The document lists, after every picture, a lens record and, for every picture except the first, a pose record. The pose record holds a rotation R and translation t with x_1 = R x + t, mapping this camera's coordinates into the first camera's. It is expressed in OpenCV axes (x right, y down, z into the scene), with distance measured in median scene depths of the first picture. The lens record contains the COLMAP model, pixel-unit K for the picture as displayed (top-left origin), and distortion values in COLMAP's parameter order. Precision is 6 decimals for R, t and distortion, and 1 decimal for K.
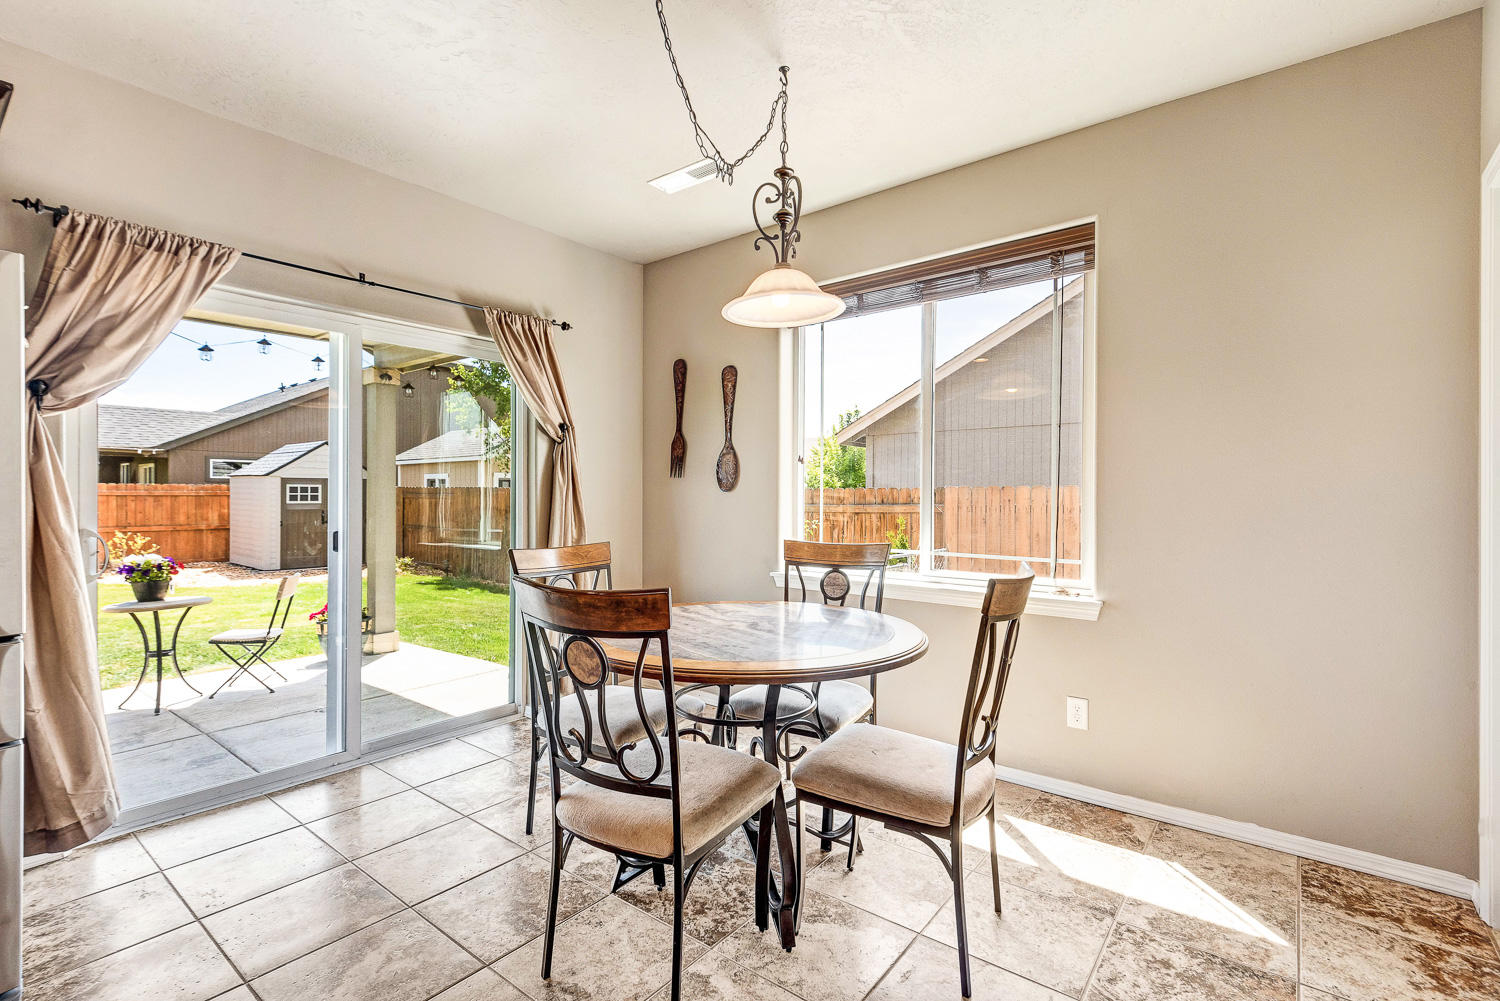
lens RADIAL K [[692.2, 0, 734.8], [0, 692.2, 499.1], [0, 0, 1]] dist [0.012046, 0.000178]
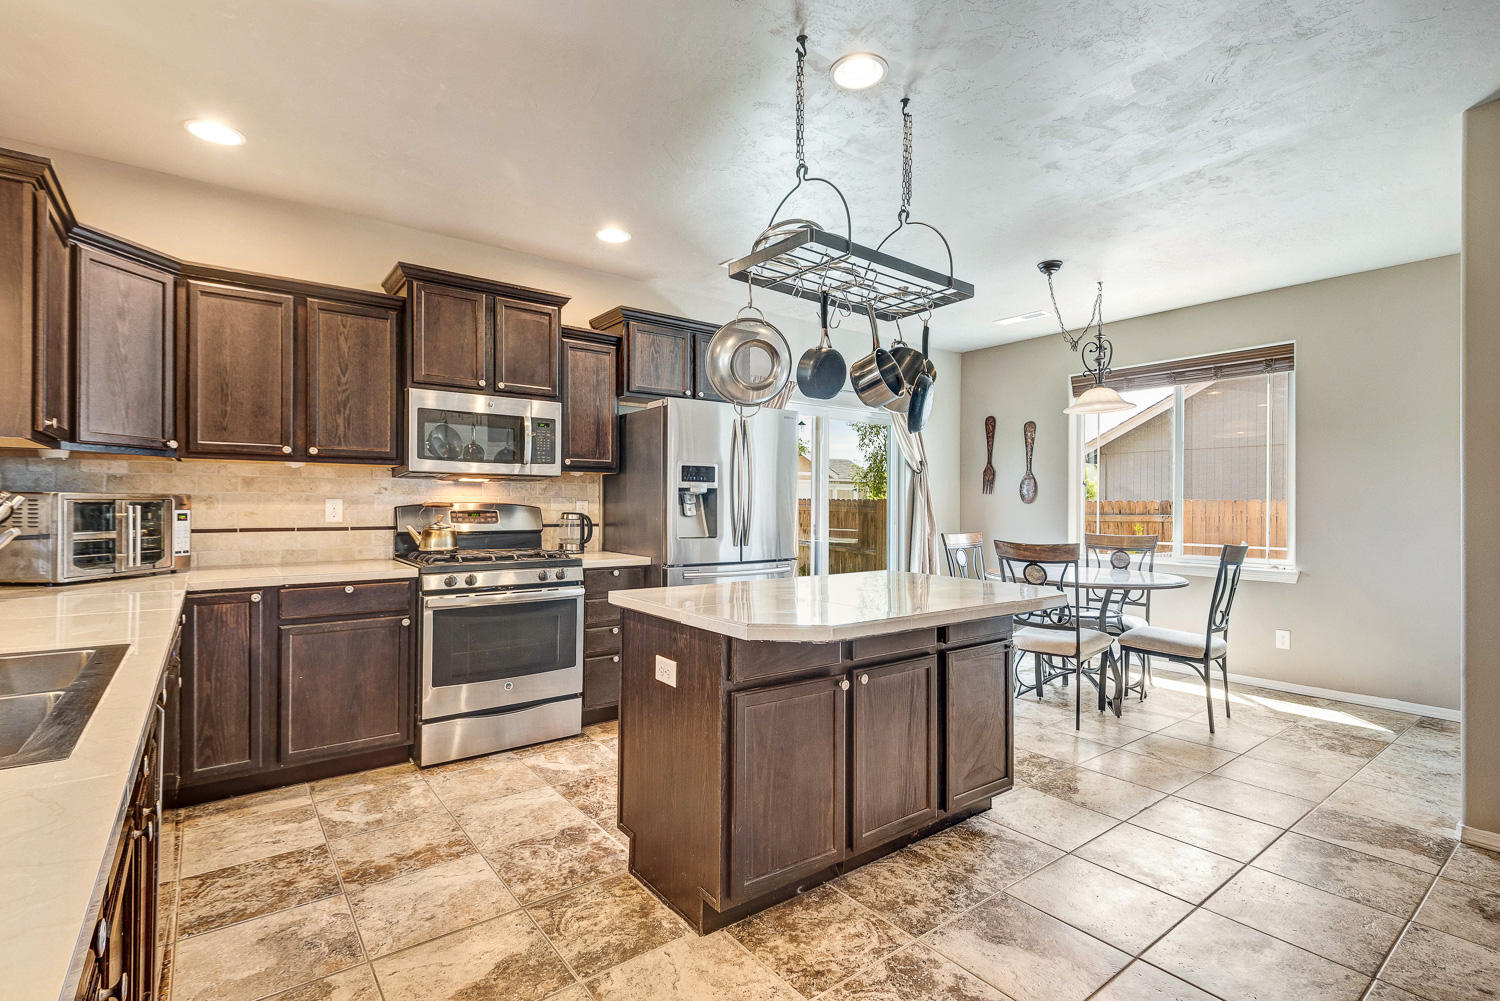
lens RADIAL K [[692.2, 0, 773.5], [0, 692.2, 505.4], [0, 0, 1]] dist [0.012046, 0.000178]
pose [[0.976534, 0.004368, -0.215317, -0.317566], [-0.005914, 0.999961, -0.006532, 0.008636], [0.215280, 0.007652, 0.976522, -0.837165]]
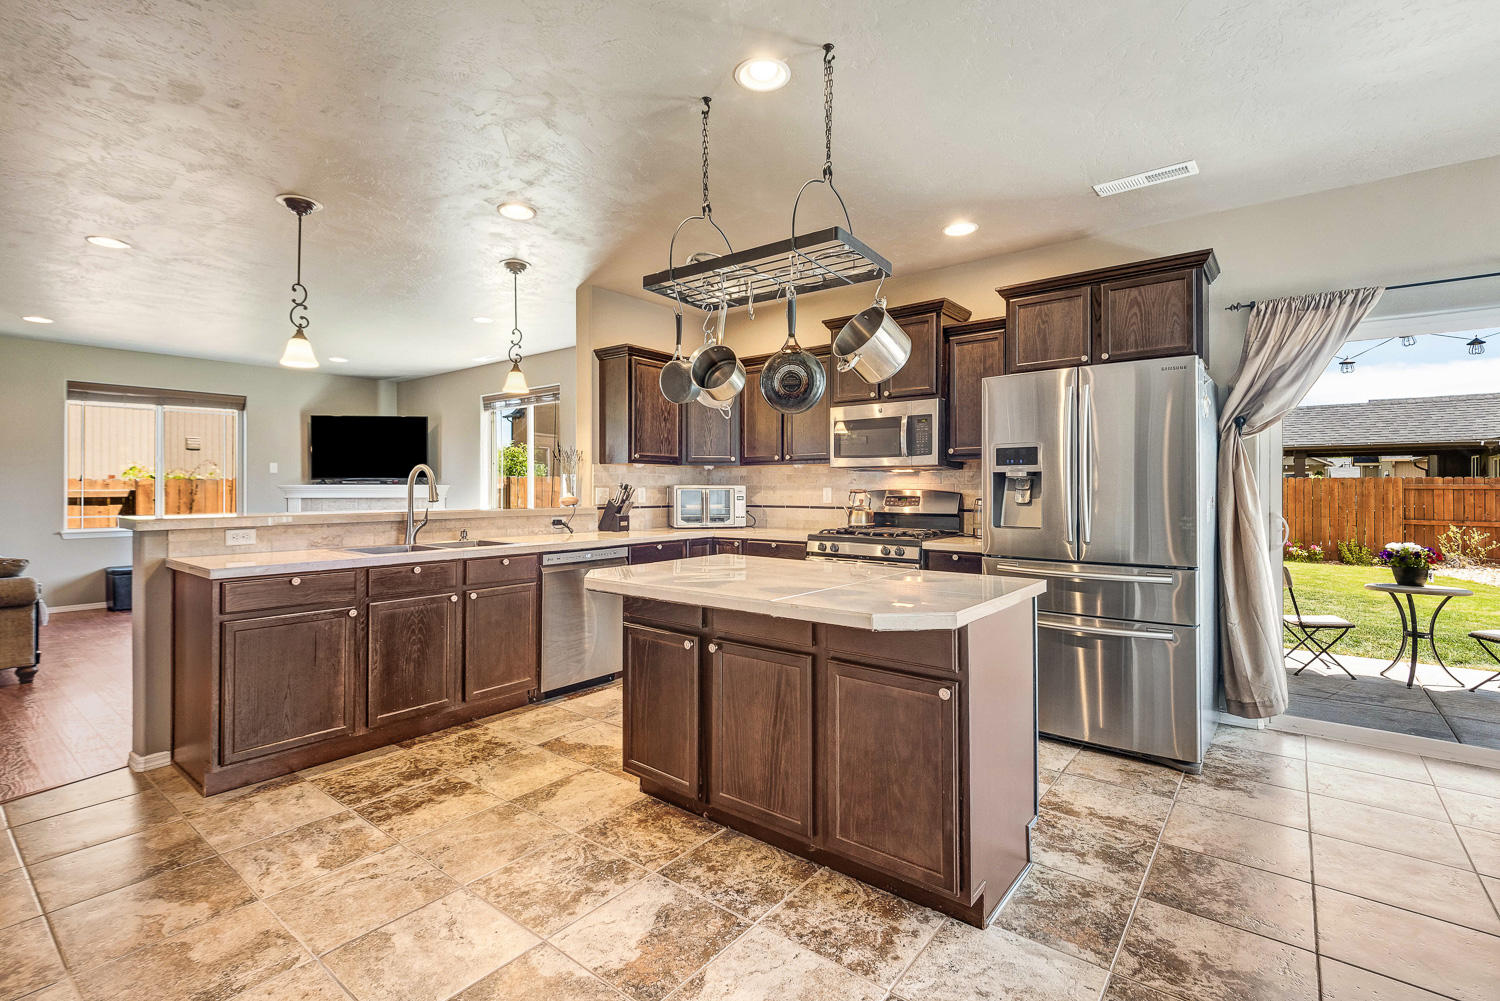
lens RADIAL K [[692.2, 0, 752.4], [0, 692.2, 488.7], [0, 0, 1]] dist [0.012046, 0.000178]
pose [[0.020147, 0.000026, -0.999797, 0.406008], [-0.005715, 0.999984, -0.000089, -0.000421], [0.999781, 0.005716, 0.020147, -0.094346]]
